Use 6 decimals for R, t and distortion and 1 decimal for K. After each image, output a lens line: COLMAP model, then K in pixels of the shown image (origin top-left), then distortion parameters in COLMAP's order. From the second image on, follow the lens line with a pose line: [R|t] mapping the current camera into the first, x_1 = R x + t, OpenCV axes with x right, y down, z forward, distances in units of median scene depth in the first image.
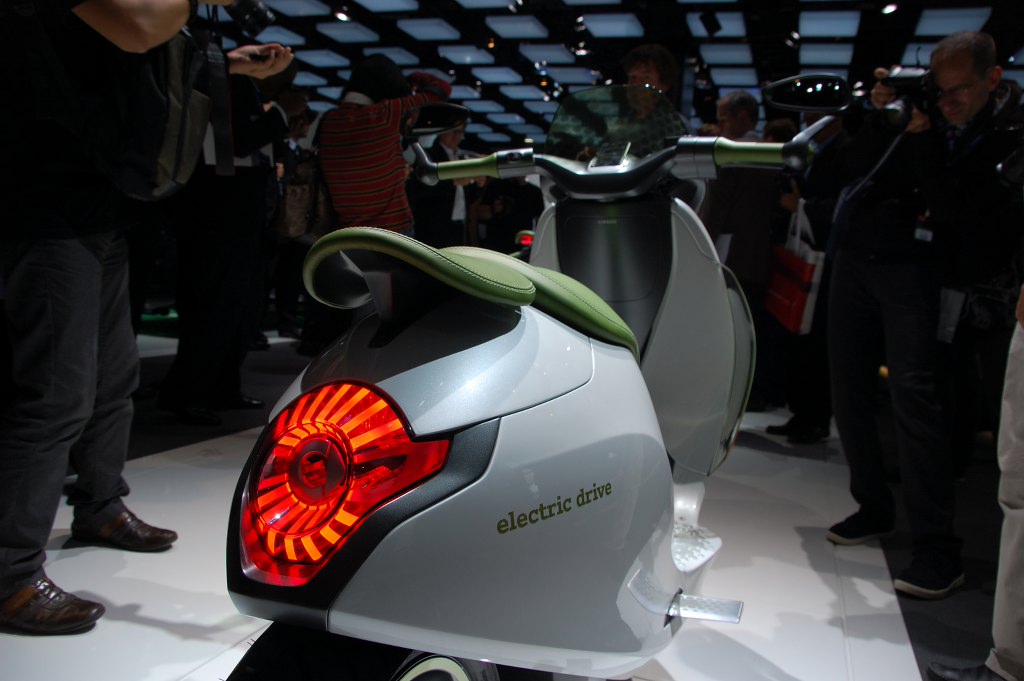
lens RADIAL K [[827.9, 0, 512.0], [0, 827.9, 340.5], [0, 0, 1]] dist [-0.163581, 0.148762]
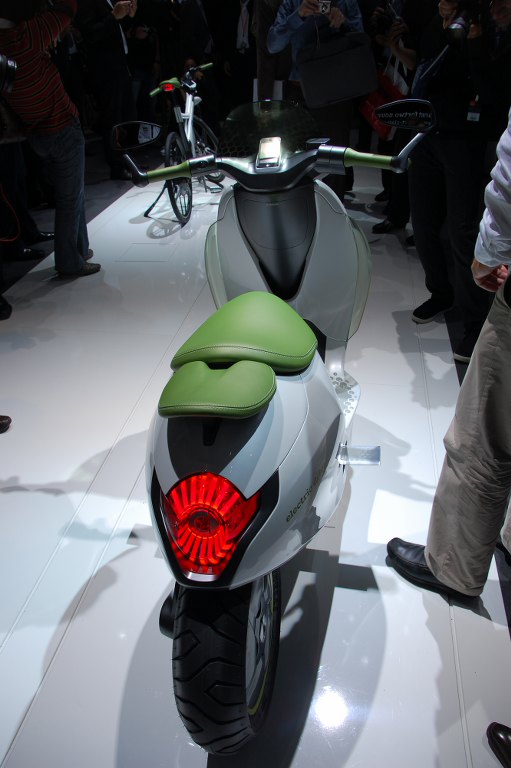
lens RADIAL K [[644.4, 0, 255.5], [0, 644.4, 384.0], [0, 0, 1]] dist [-0.210419, 0.164035]
pose [[0.977071, -0.182602, 0.109497, -0.216548], [0.112020, 0.878213, 0.464965, -0.875974], [-0.181065, -0.442038, 0.878532, -0.287736]]
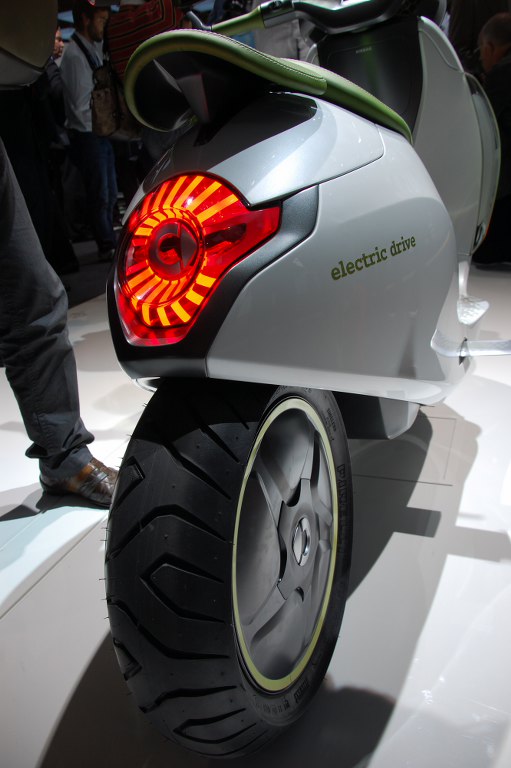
lens RADIAL K [[620.9, 0, 255.5], [0, 620.9, 384.0], [0, 0, 1]] dist [-0.163581, 0.148762]
pose [[0.983931, -0.150500, -0.096067, -0.059143], [0.171368, 0.947060, 0.271497, 0.109249], [0.050121, -0.283597, 0.957633, 0.100102]]
